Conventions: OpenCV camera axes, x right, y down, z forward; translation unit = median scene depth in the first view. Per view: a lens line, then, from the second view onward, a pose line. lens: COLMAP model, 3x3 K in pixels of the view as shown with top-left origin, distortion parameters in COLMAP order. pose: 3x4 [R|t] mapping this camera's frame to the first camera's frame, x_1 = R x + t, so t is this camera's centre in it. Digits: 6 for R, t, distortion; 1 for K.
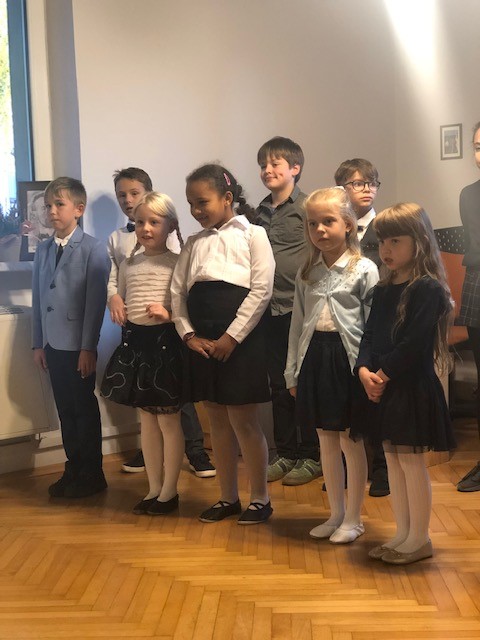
lens RADIAL K [[1059.4, 0, 237.6], [0, 1059.4, 309.8], [0, 0, 1]] dist [-0.276726, 2.199122]
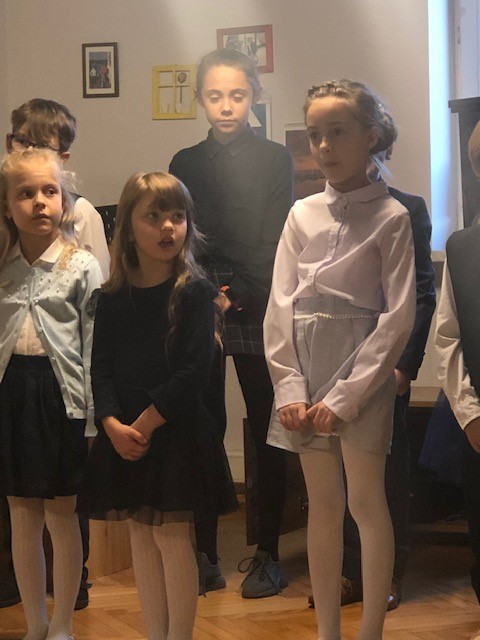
lens RADIAL K [[1983.5, 0, 239.8], [0, 1983.5, 392.7], [0, 0, 1]] dist [0.061070, -1.243714]
pose [[0.940534, -0.010981, 0.339523, -0.226649], [0.005846, 0.999853, 0.016144, 0.024854], [-0.339650, -0.013199, 0.940459, -0.262635]]
